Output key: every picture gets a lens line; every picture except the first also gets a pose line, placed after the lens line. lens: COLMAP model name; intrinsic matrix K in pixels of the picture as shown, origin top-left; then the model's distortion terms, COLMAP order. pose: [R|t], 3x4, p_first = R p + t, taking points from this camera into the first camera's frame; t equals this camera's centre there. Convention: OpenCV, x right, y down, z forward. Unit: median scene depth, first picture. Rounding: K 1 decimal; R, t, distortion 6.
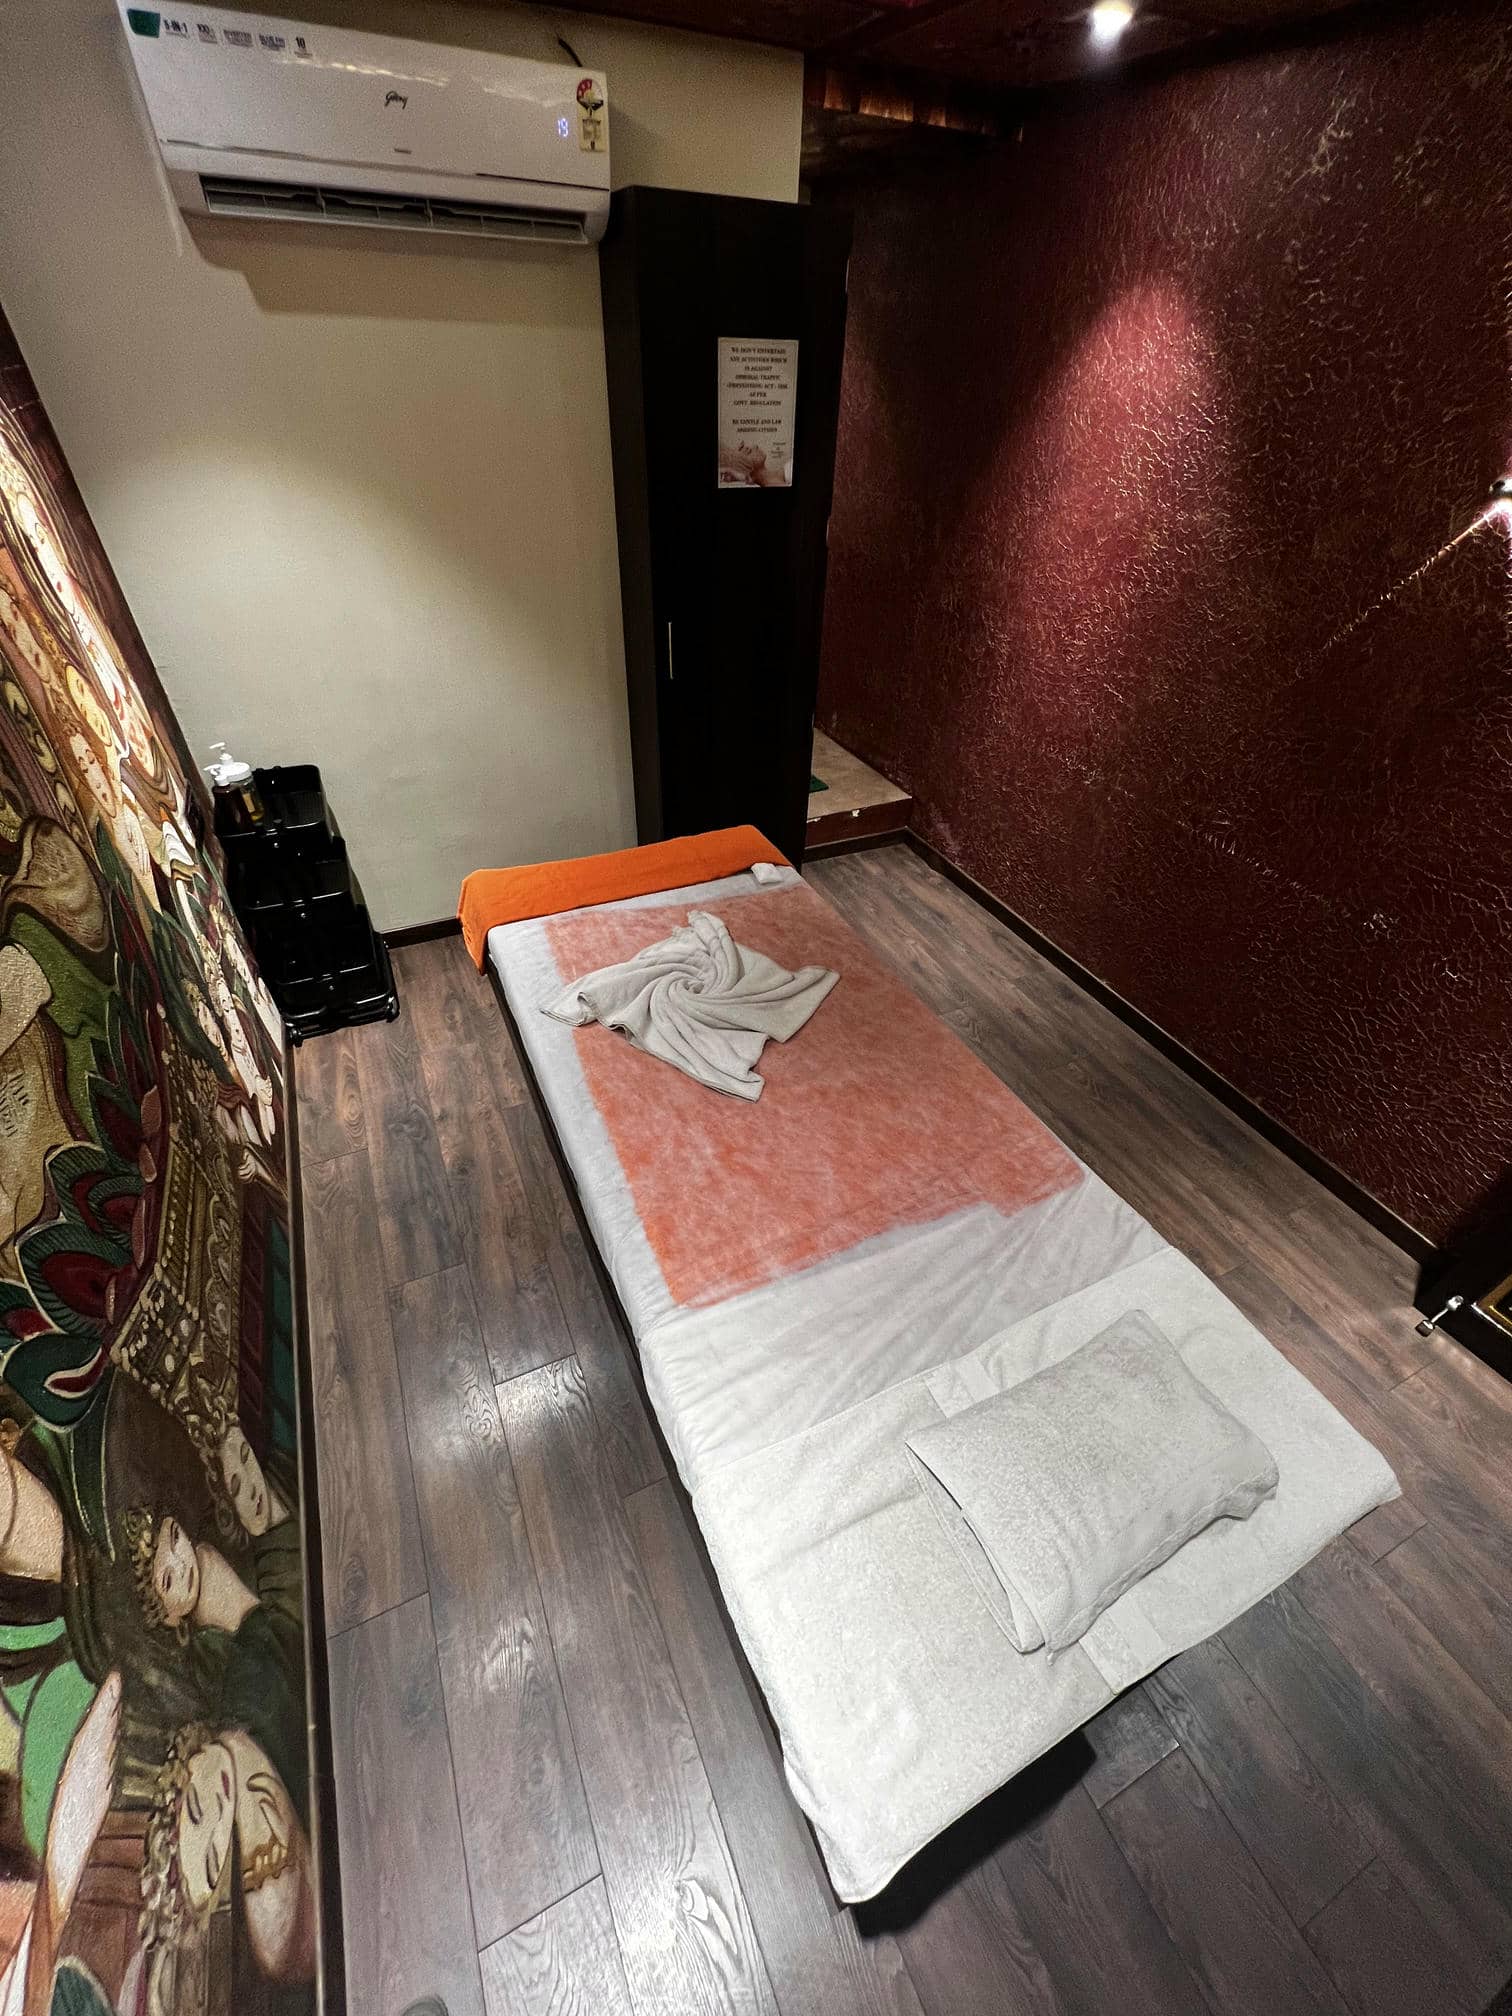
lens RADIAL K [[810.2, 0, 762.6], [0, 810.2, 1013.7], [0, 0, 1]] dist [-0.001099, -0.000154]
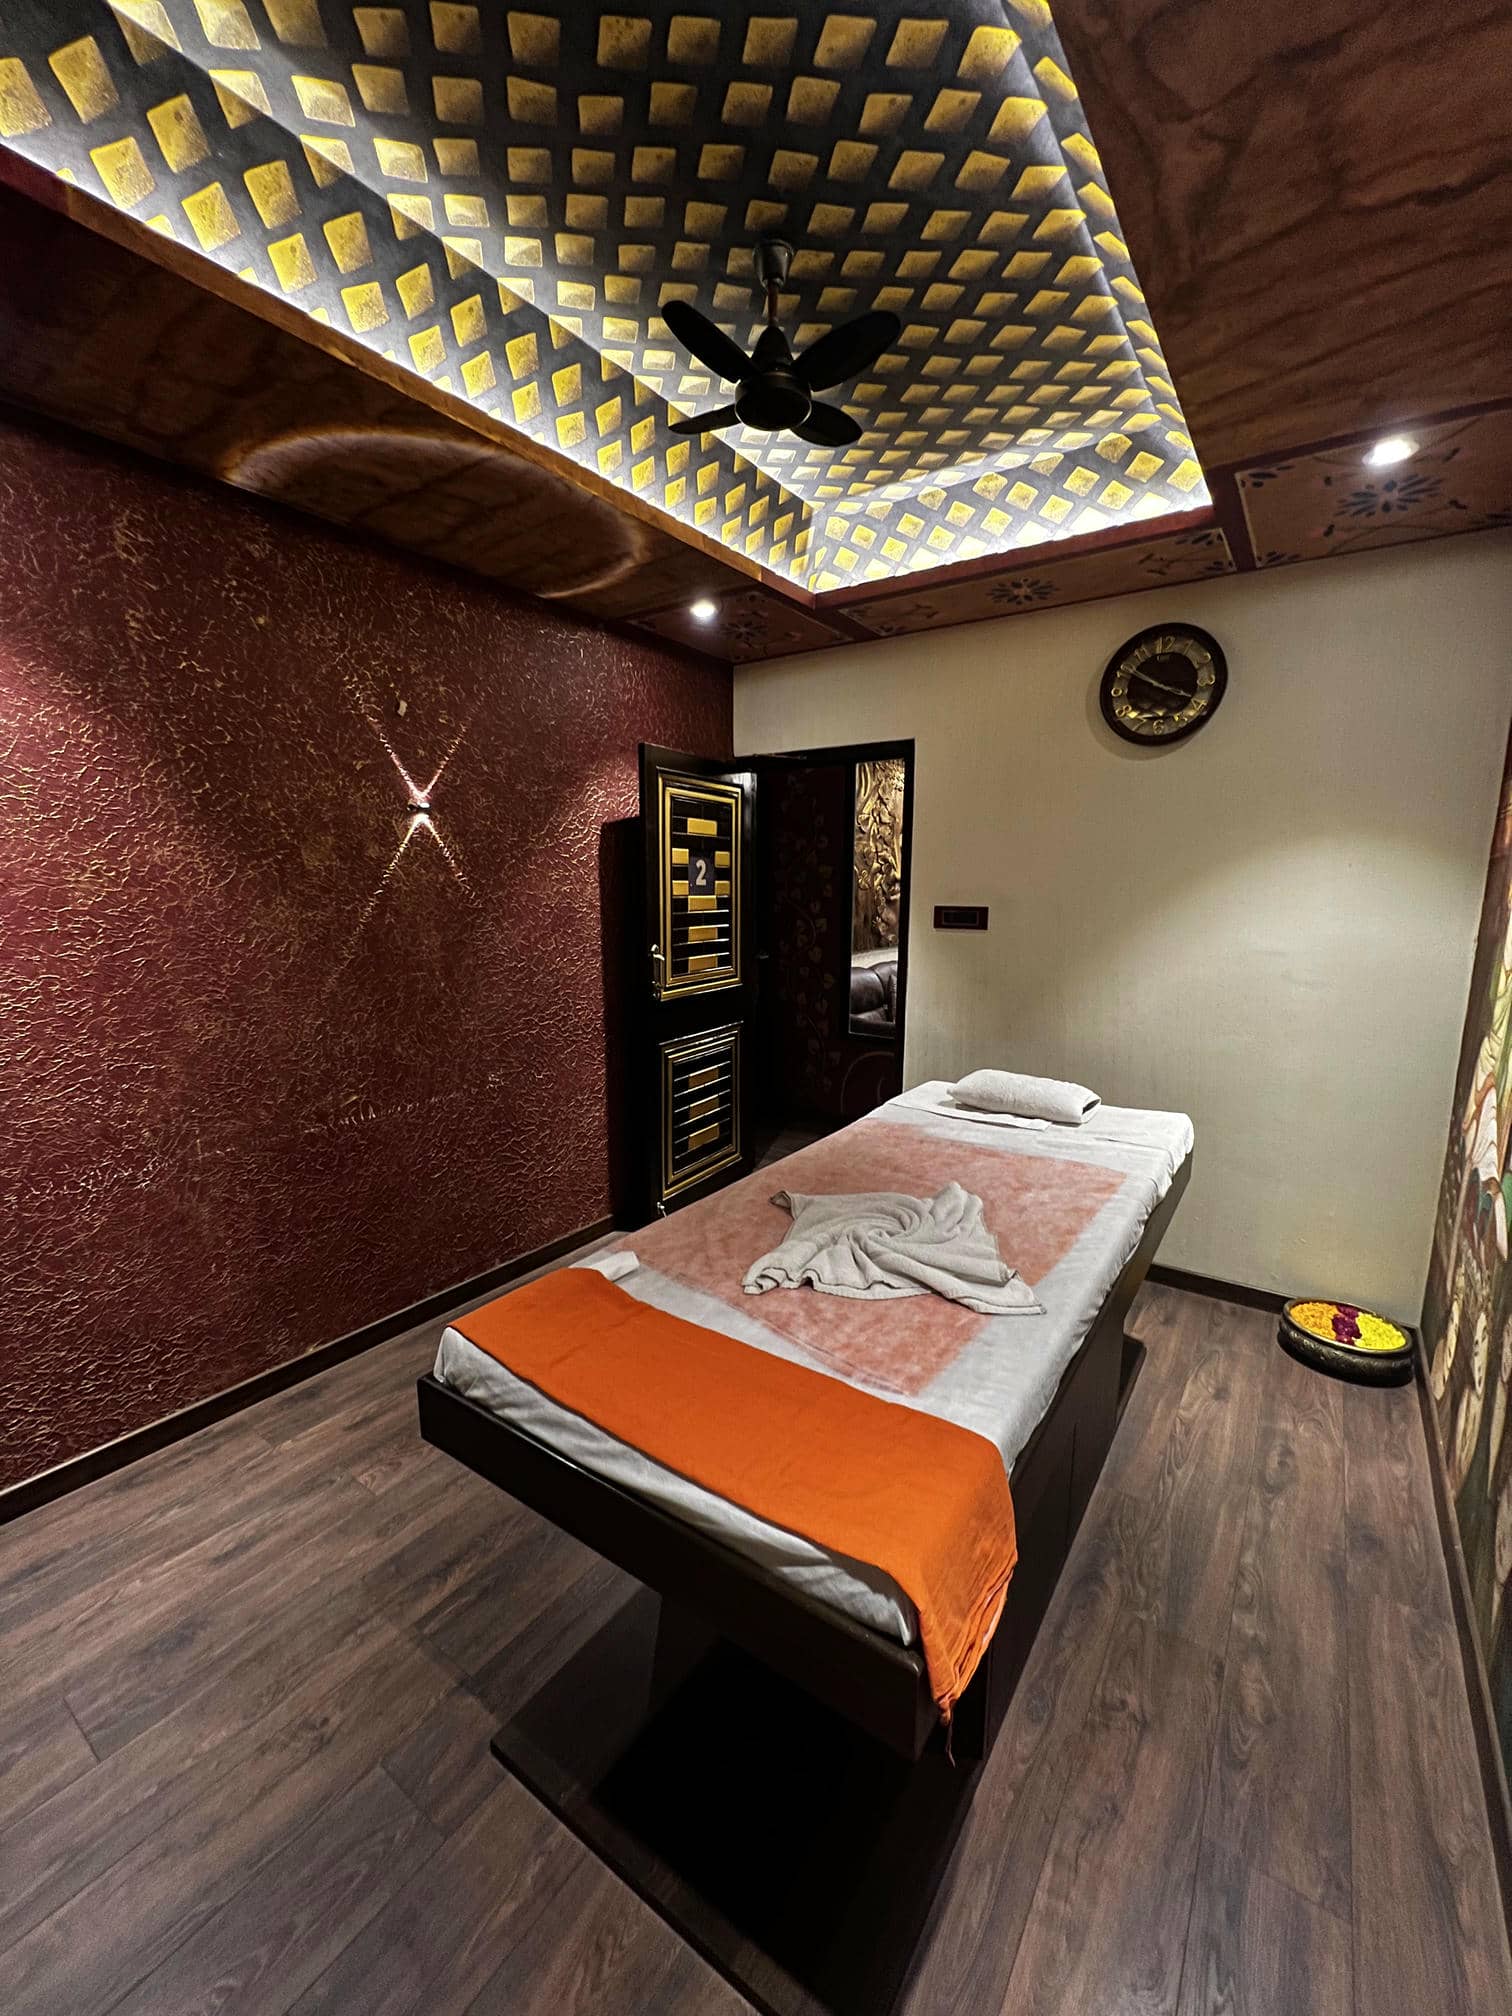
lens RADIAL K [[809.9, 0, 762.1], [0, 809.9, 1012.8], [0, 0, 1]] dist [-0.001996, 0.000365]
pose [[-0.492314, -0.180448, 0.851508, -0.651393], [0.539453, 0.704485, 0.461185, -0.620865], [-0.683094, 0.686396, -0.249485, 1.021169]]
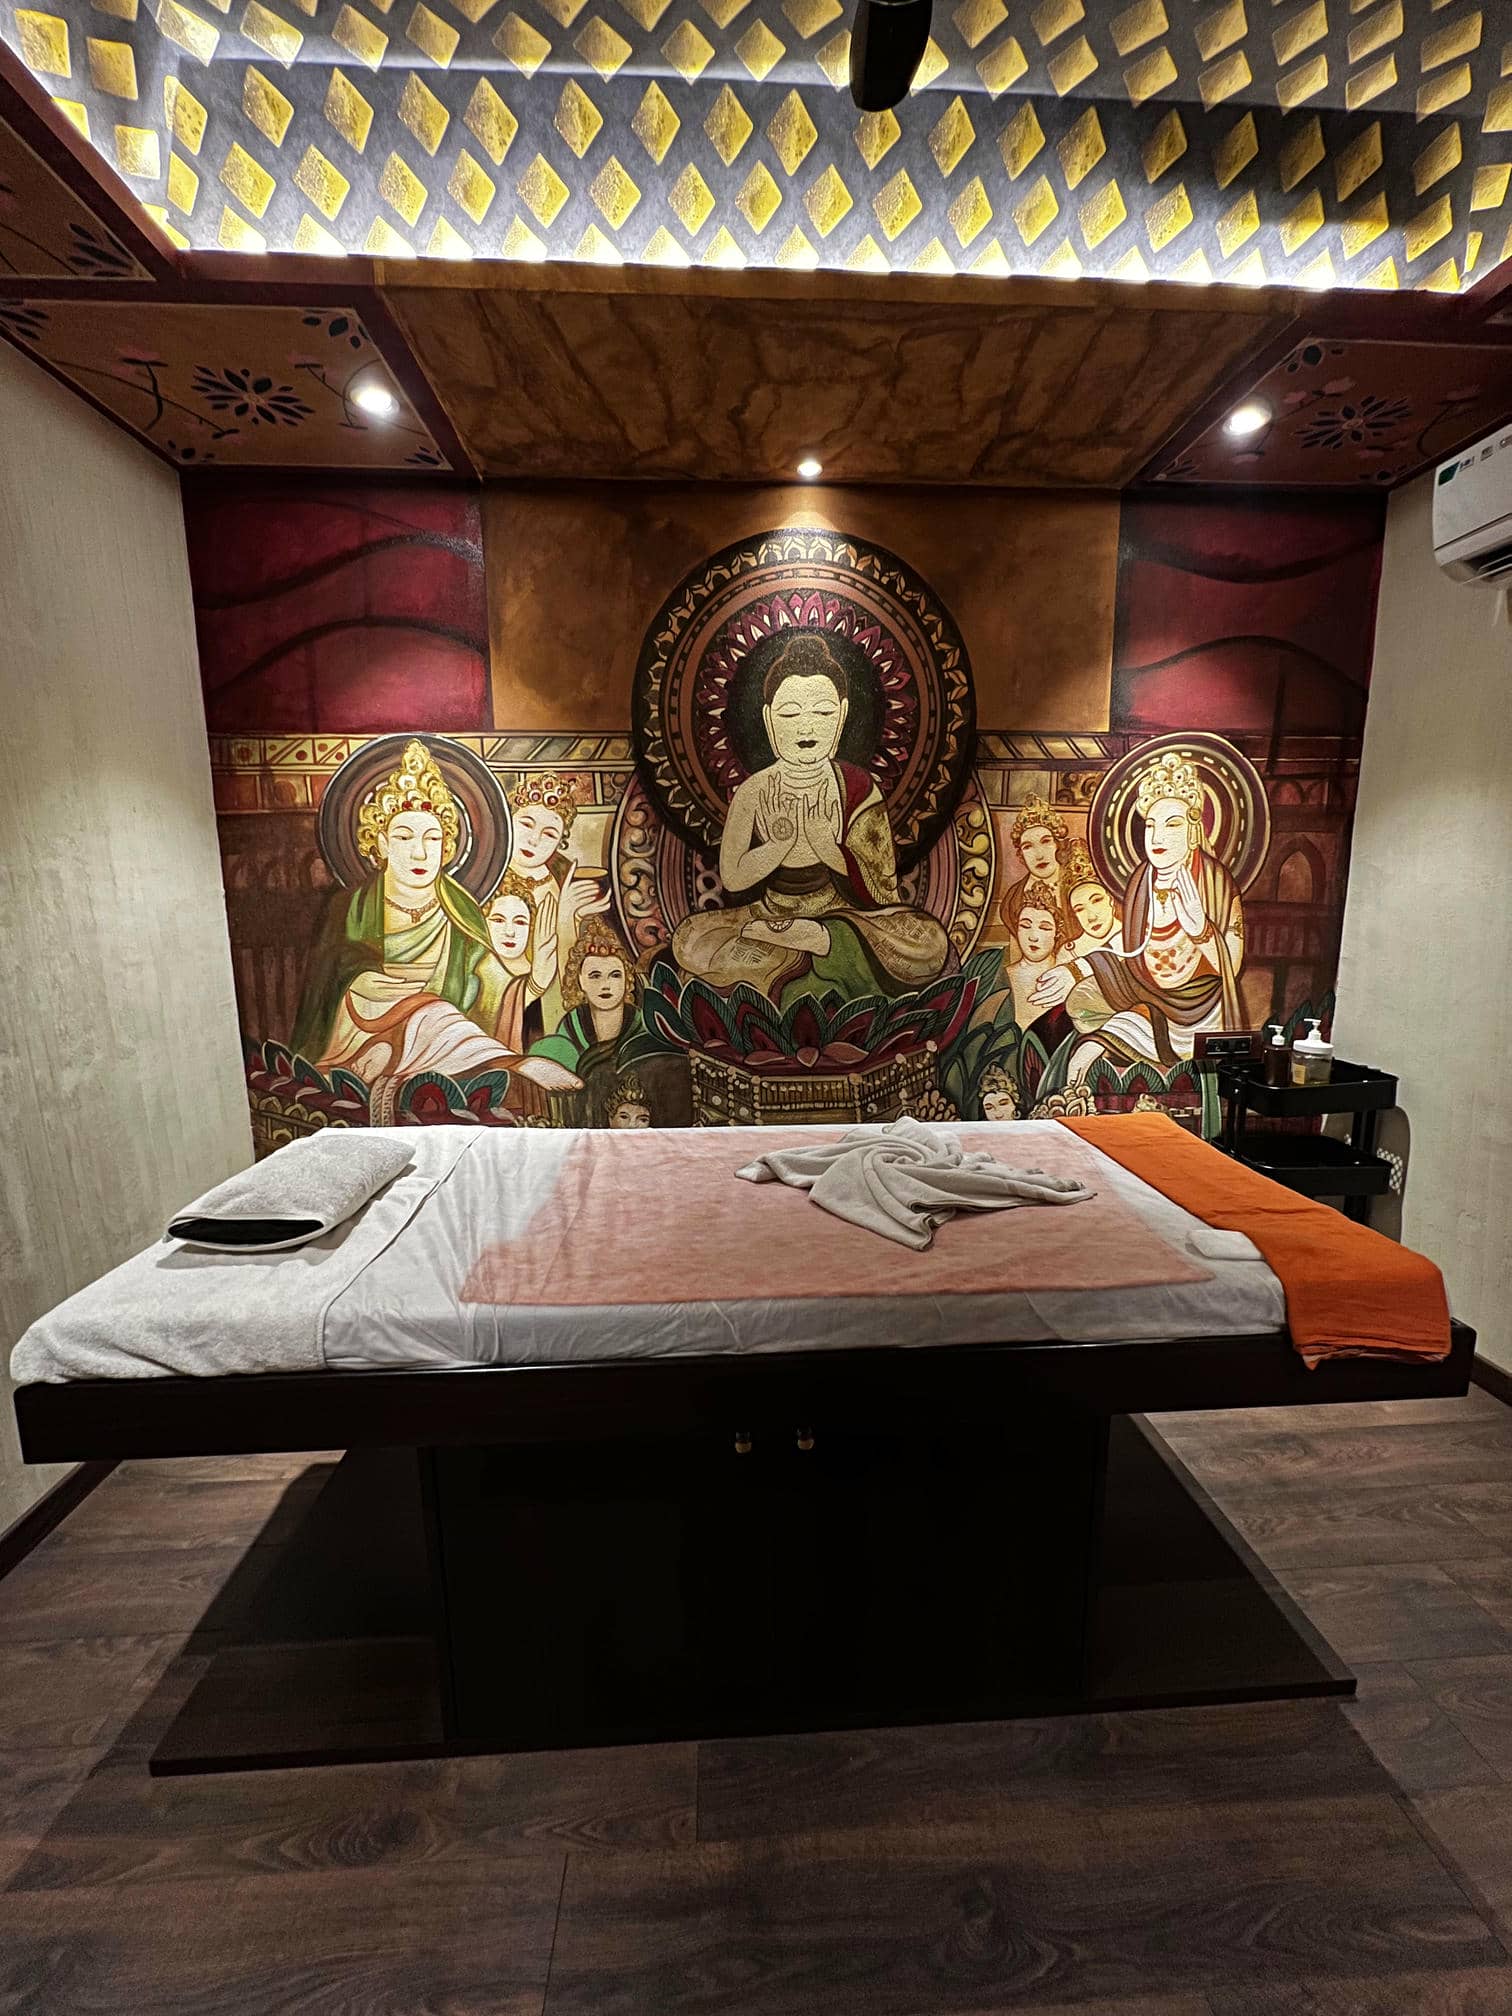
lens RADIAL K [[809.3, 0, 762.6], [0, 809.3, 1013.3], [0, 0, 1]] dist [-0.001281, -0.000320]
pose [[-0.377686, 0.114929, -0.918774, 0.698837], [-0.598005, 0.727293, 0.336802, -0.318505], [0.706926, 0.676636, -0.205960, 0.845826]]
